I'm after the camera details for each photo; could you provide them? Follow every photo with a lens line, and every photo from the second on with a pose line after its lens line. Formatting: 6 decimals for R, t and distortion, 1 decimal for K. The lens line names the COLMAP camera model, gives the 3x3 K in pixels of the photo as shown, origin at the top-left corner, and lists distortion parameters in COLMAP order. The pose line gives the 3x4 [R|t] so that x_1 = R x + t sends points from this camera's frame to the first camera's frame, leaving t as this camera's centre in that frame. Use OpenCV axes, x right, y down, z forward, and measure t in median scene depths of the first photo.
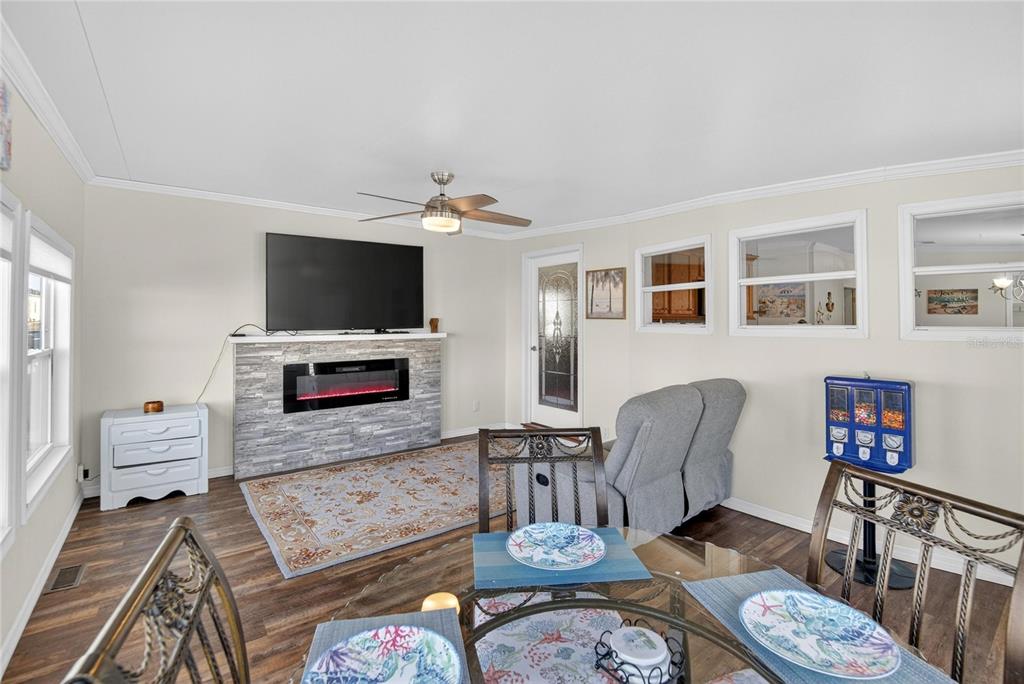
lens RADIAL K [[458.0, 0, 502.0], [0, 458.0, 310.4], [0, 0, 1]] dist [-0.026452, 0.000498]
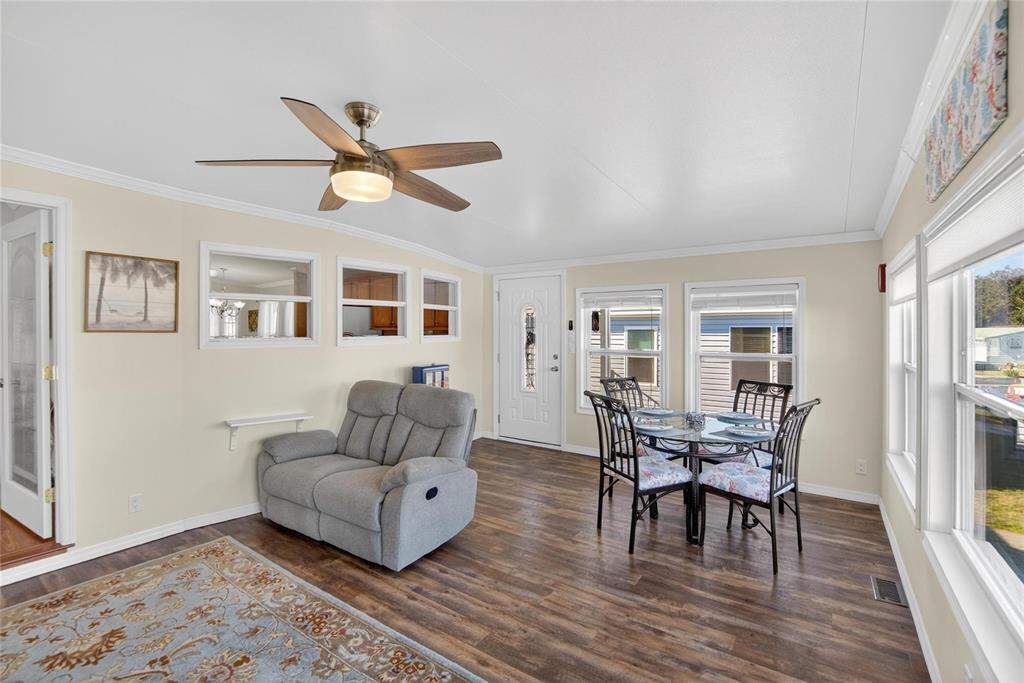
lens RADIAL K [[458.0, 0, 511.9], [0, 458.0, 331.9], [0, 0, 1]] dist [-0.026452, 0.000498]
pose [[-0.315129, -0.003755, 0.949041, -0.573018], [-0.013145, 0.999914, -0.000408, 0.011549], [-0.948958, -0.012604, -0.315151, 0.717280]]
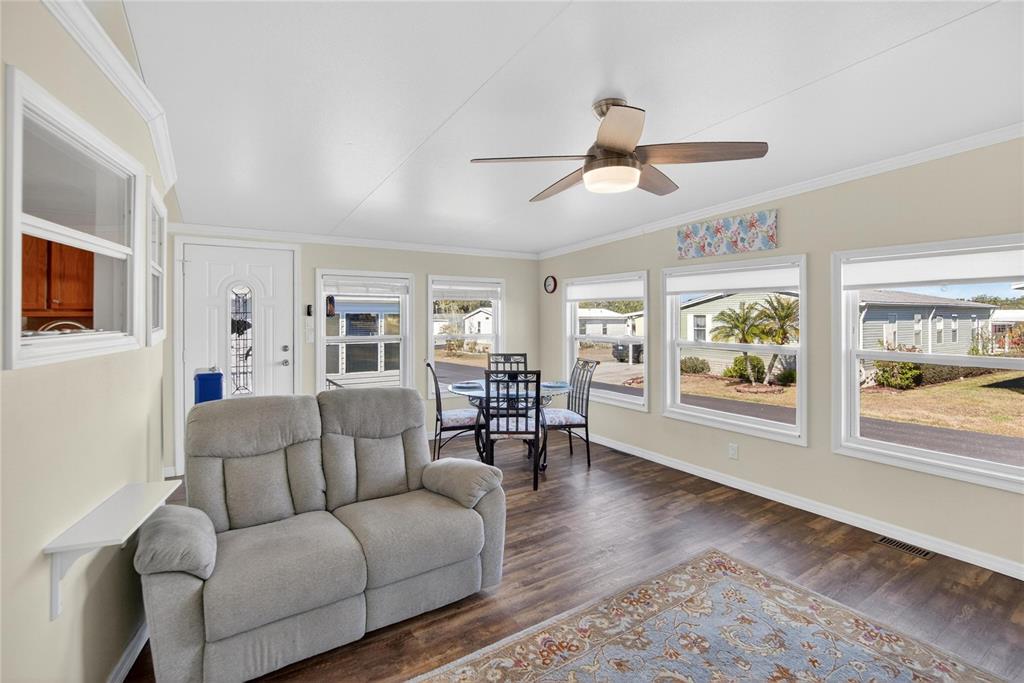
lens RADIAL K [[458.0, 0, 525.3], [0, 458.0, 320.1], [0, 0, 1]] dist [-0.026452, 0.000498]
pose [[-0.997748, -0.000640, 0.067066, -0.042654], [-0.001037, 0.999982, -0.005890, 0.019275], [-0.067061, -0.005946, -0.997731, 1.190674]]
